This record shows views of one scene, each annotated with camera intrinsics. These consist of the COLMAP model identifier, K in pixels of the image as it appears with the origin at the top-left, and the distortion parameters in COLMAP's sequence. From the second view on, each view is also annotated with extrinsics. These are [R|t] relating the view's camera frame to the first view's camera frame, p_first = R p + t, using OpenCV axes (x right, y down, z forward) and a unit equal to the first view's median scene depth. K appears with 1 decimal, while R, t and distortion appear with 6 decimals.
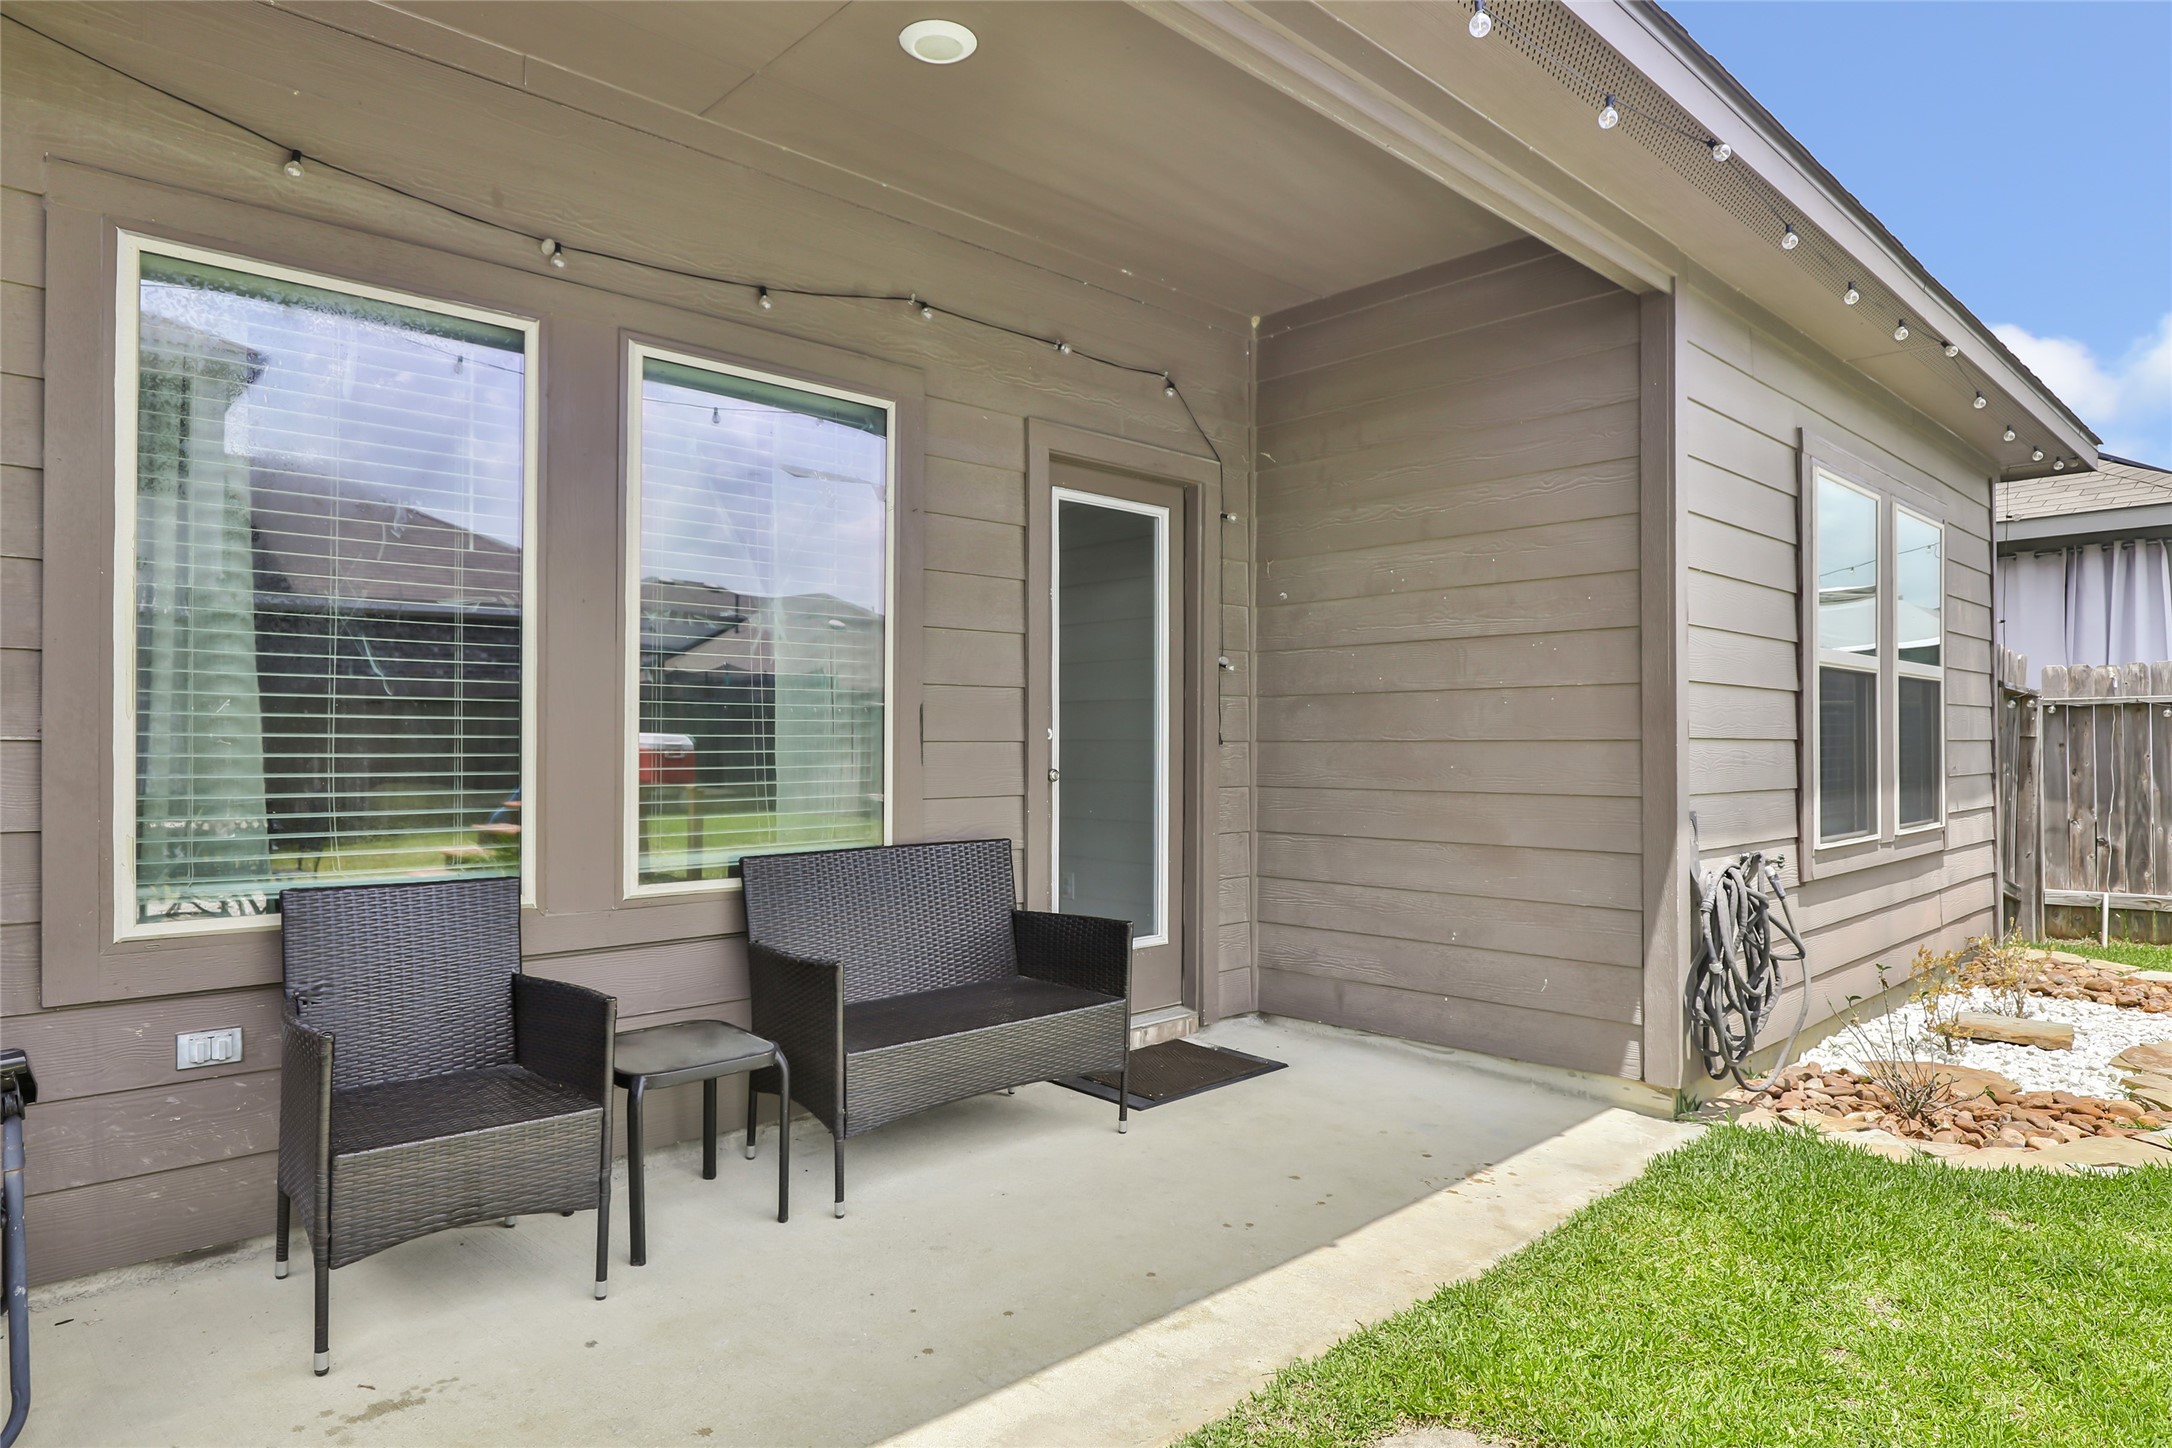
lens RADIAL K [[1277.3, 0, 1086.0], [0, 1277.3, 724.0], [0, 0, 1]] dist [-0.013168, 0.001097]
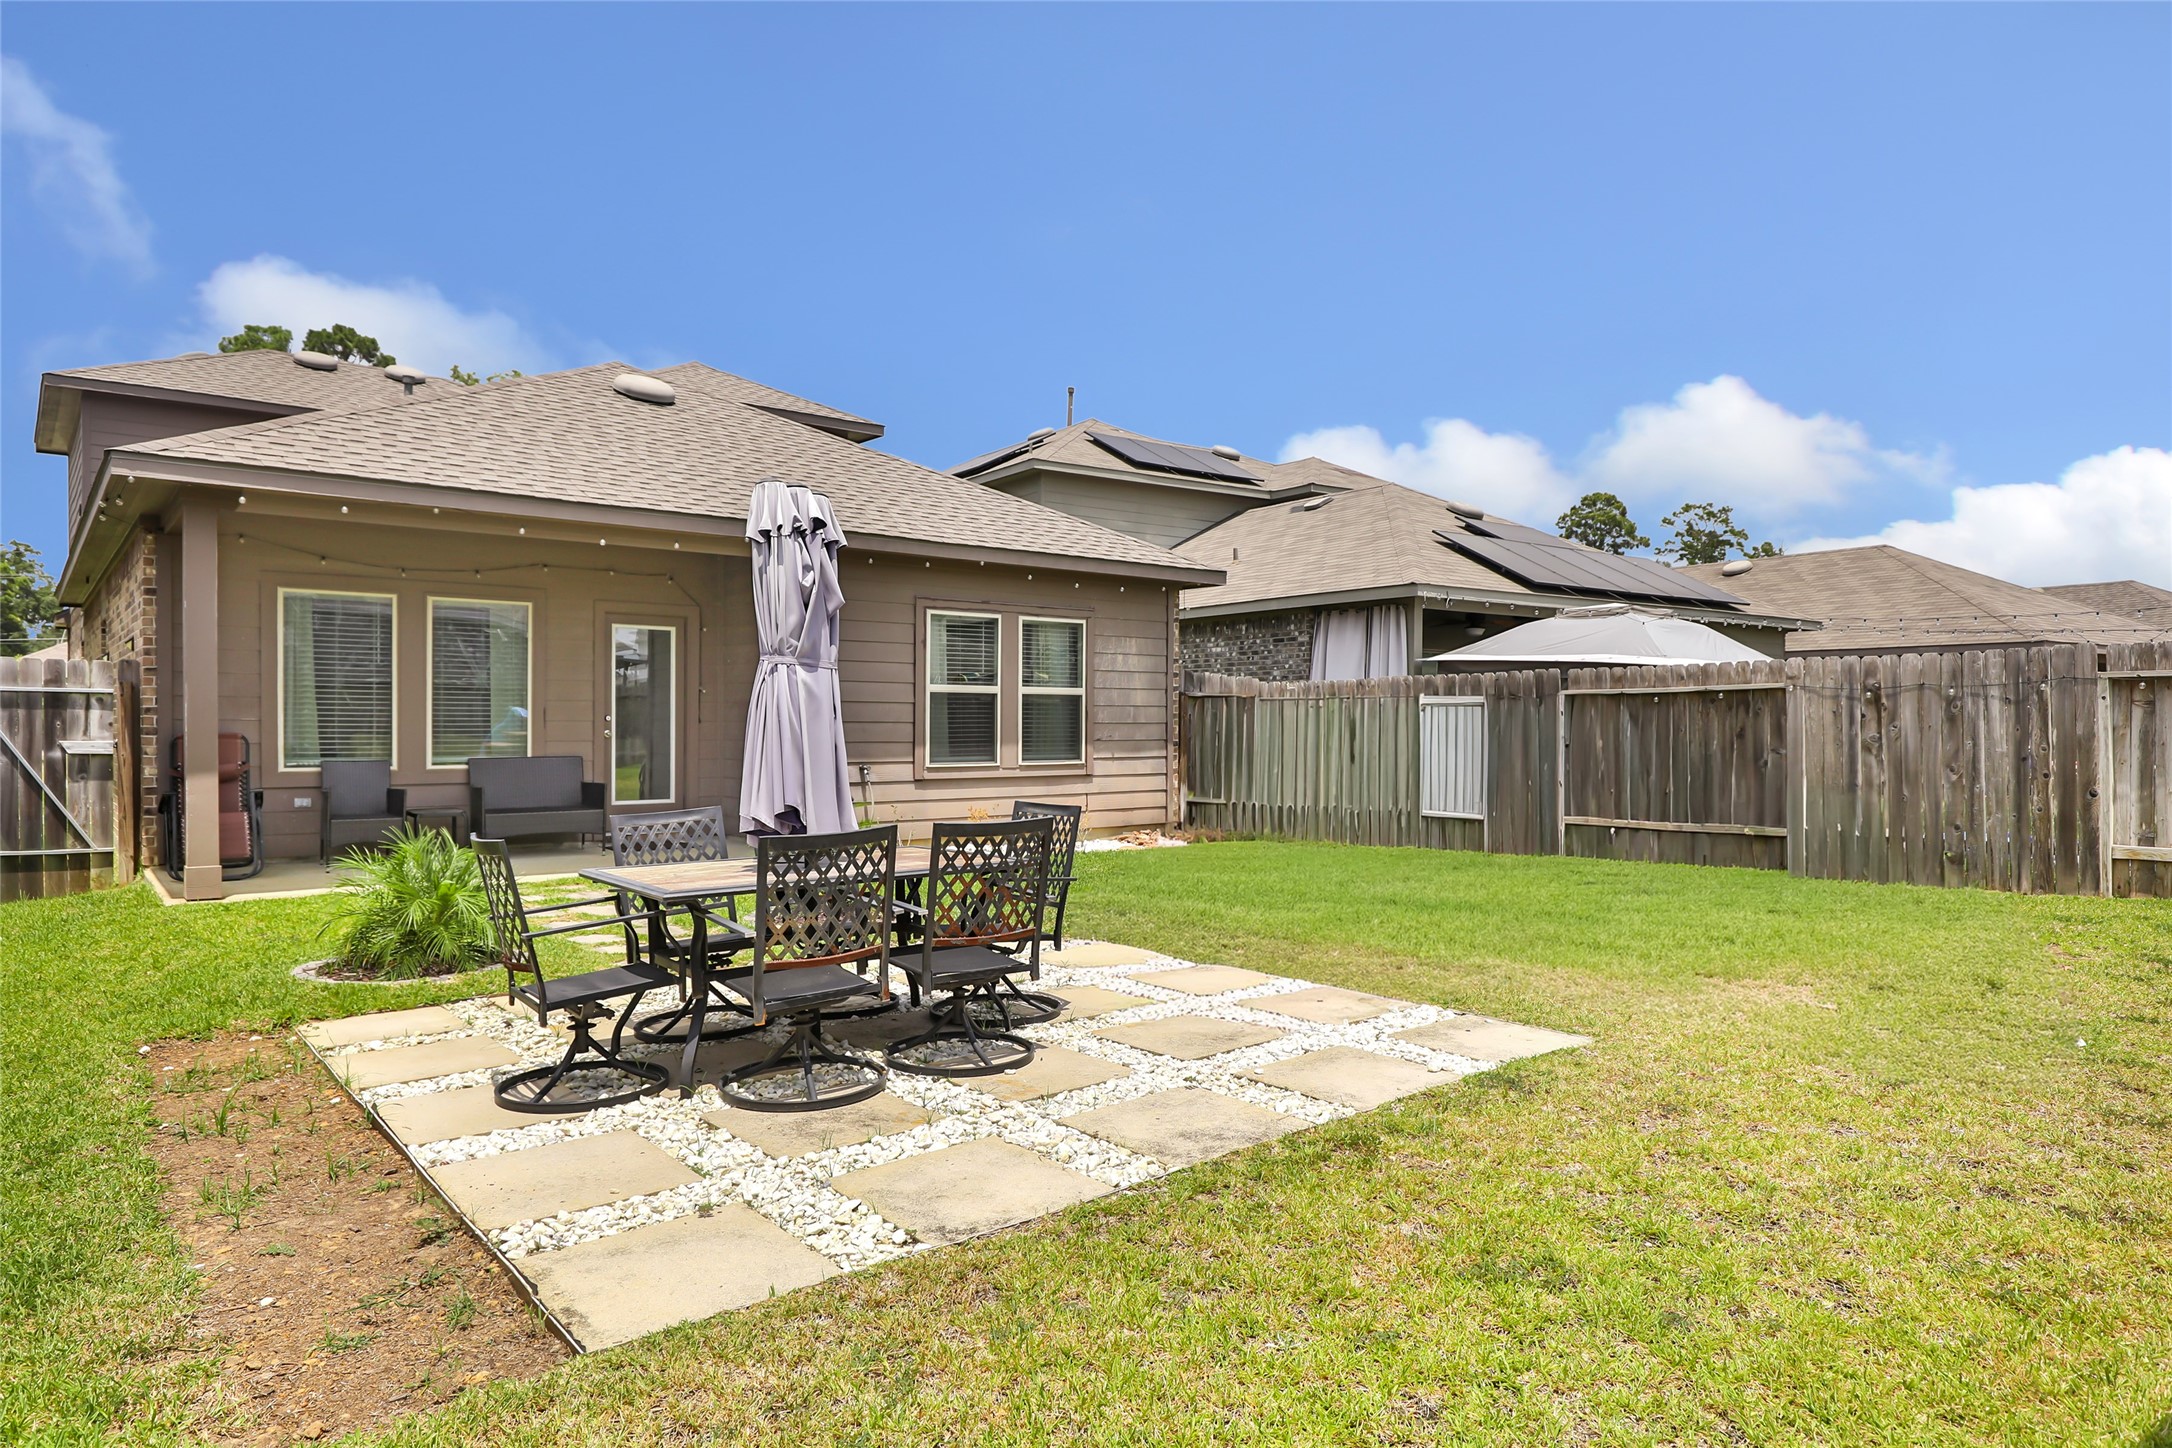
lens RADIAL K [[1277.3, 0, 1086.0], [0, 1277.3, 724.0], [0, 0, 1]] dist [-0.013168, 0.001097]
pose [[0.998164, 0.002613, -0.060515, 1.574595], [-0.001332, 0.999774, 0.021201, -0.051416], [0.060557, -0.021082, 0.997942, -2.220464]]
